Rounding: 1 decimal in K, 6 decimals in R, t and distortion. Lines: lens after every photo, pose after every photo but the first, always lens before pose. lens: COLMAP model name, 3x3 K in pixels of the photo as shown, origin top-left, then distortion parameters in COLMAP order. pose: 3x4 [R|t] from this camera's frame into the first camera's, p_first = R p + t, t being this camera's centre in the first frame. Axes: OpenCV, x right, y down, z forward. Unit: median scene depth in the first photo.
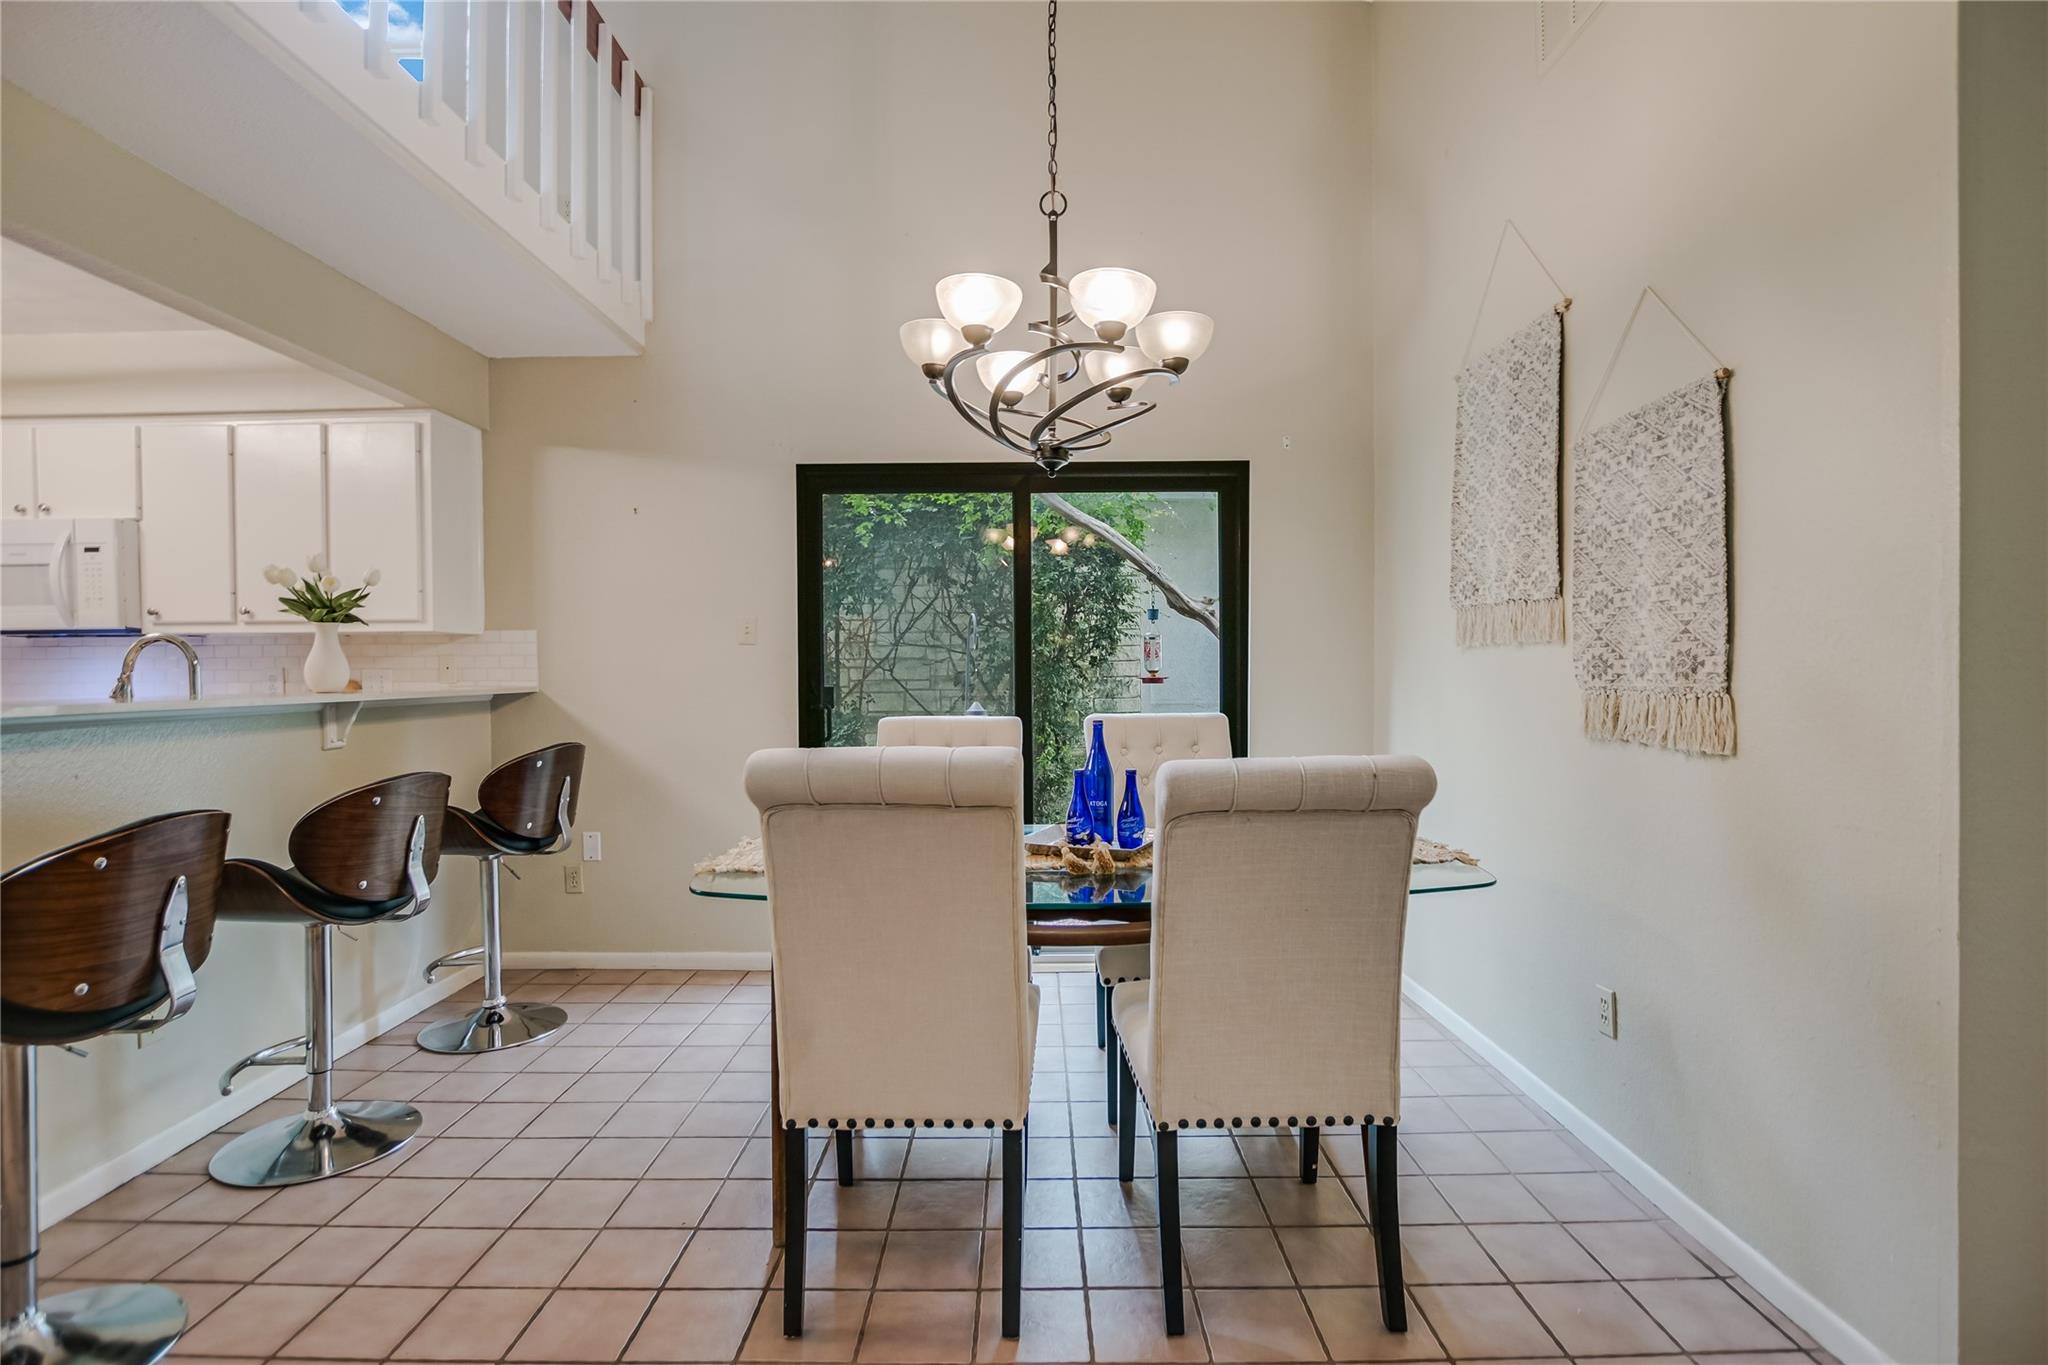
lens RADIAL K [[952.8, 0, 1016.7], [0, 952.8, 681.3], [0, 0, 1]] dist [-0.027397, -0.000229]
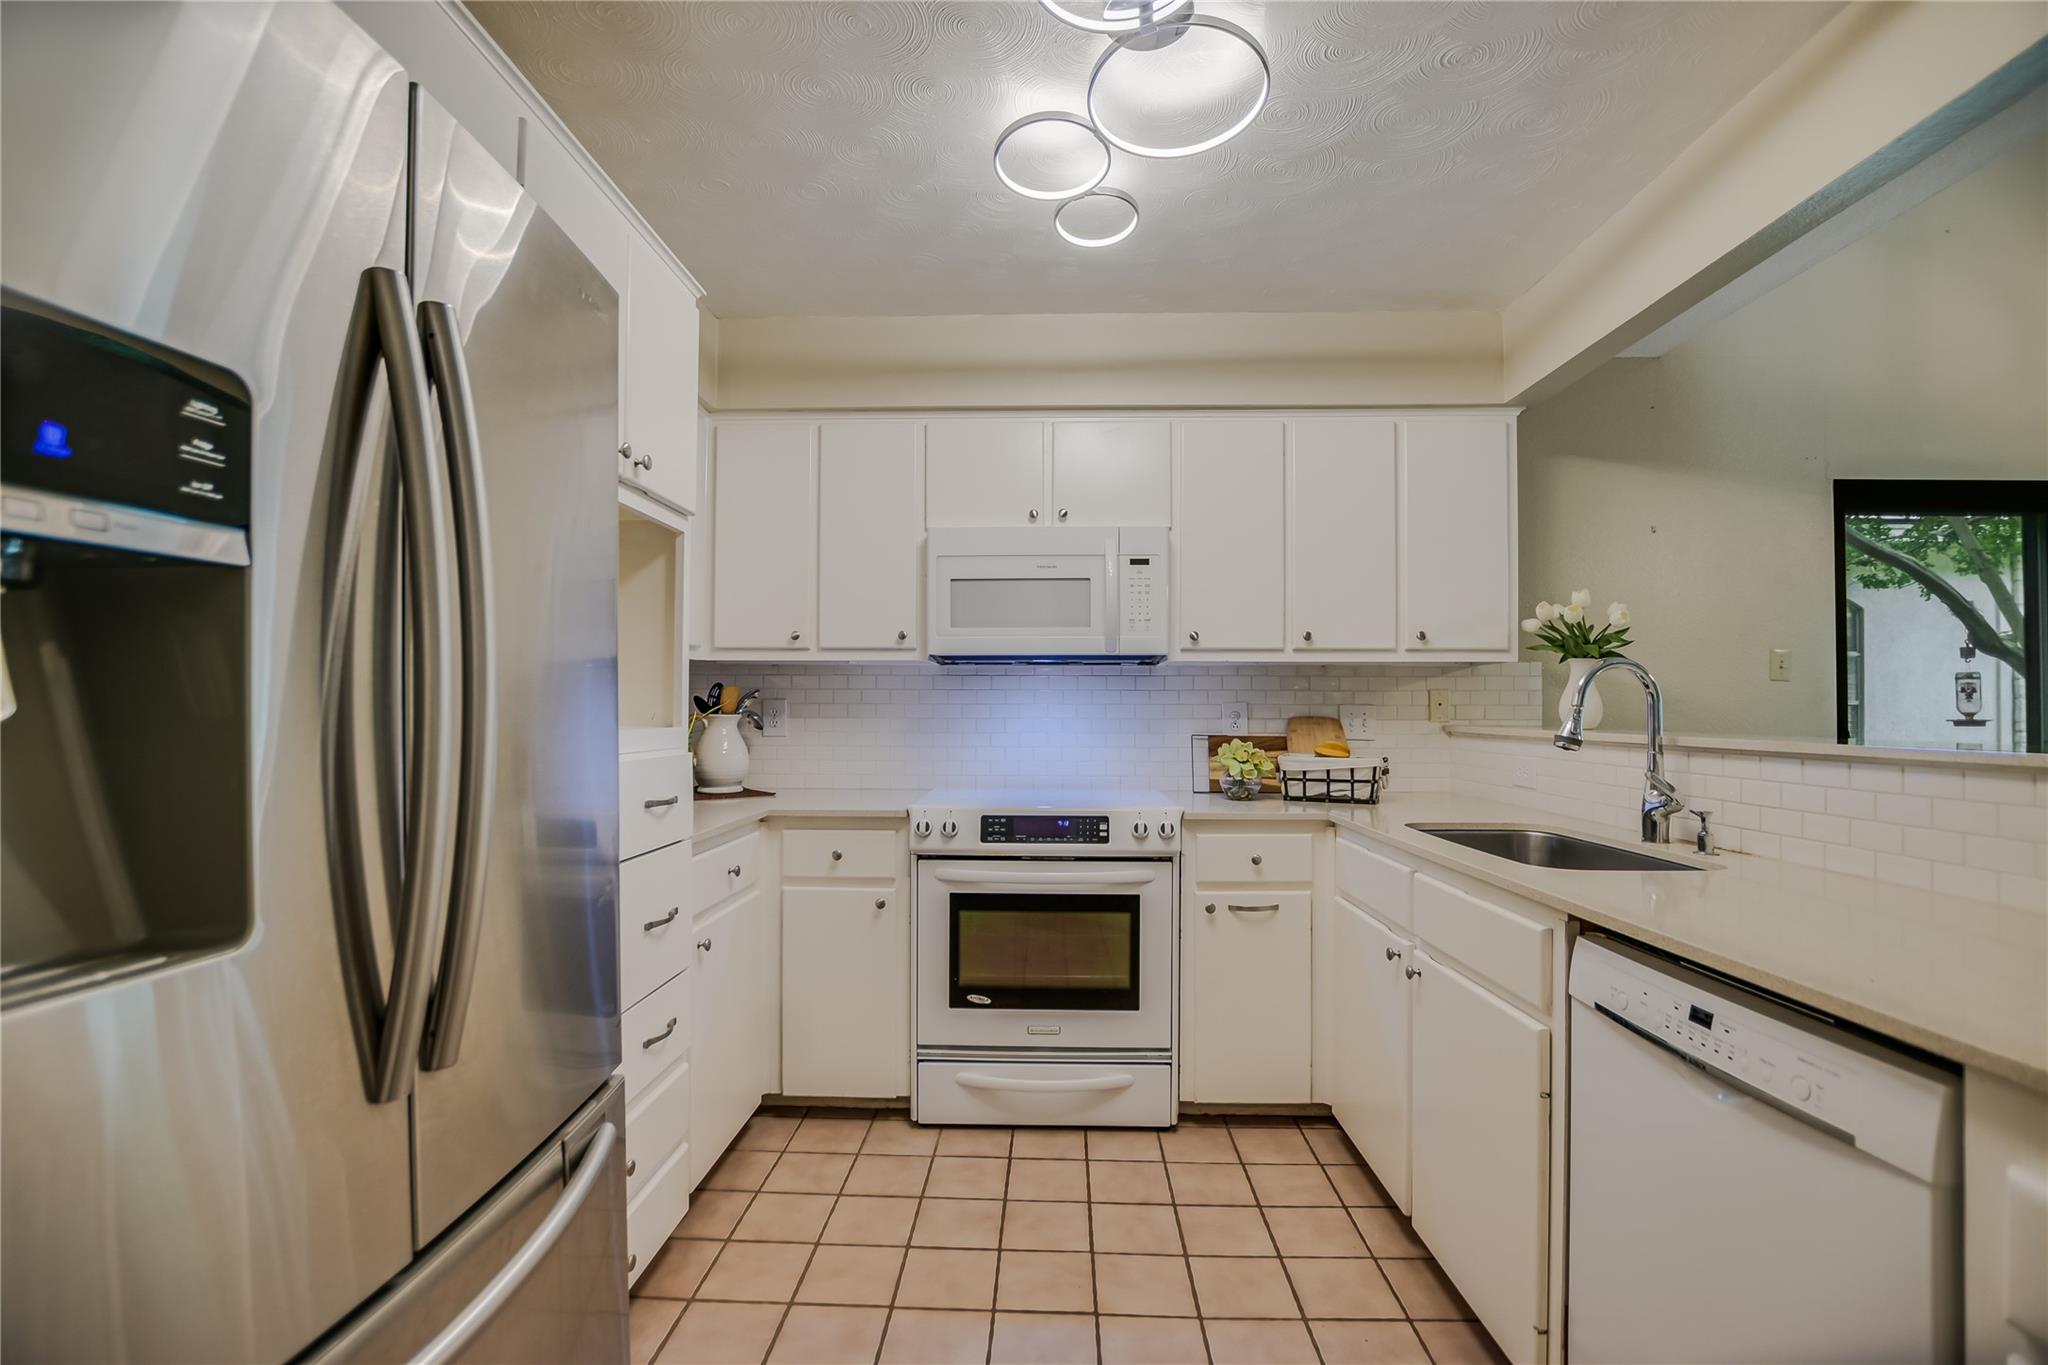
lens RADIAL K [[911.5, 0, 1031.5], [0, 911.5, 692.5], [0, 0, 1]] dist [-0.000995, -0.000104]
pose [[0.999959, 0.008525, -0.003105, -0.979417], [-0.008601, 0.999635, -0.025594, -0.000262], [0.002886, 0.025620, 0.999668, 0.149334]]
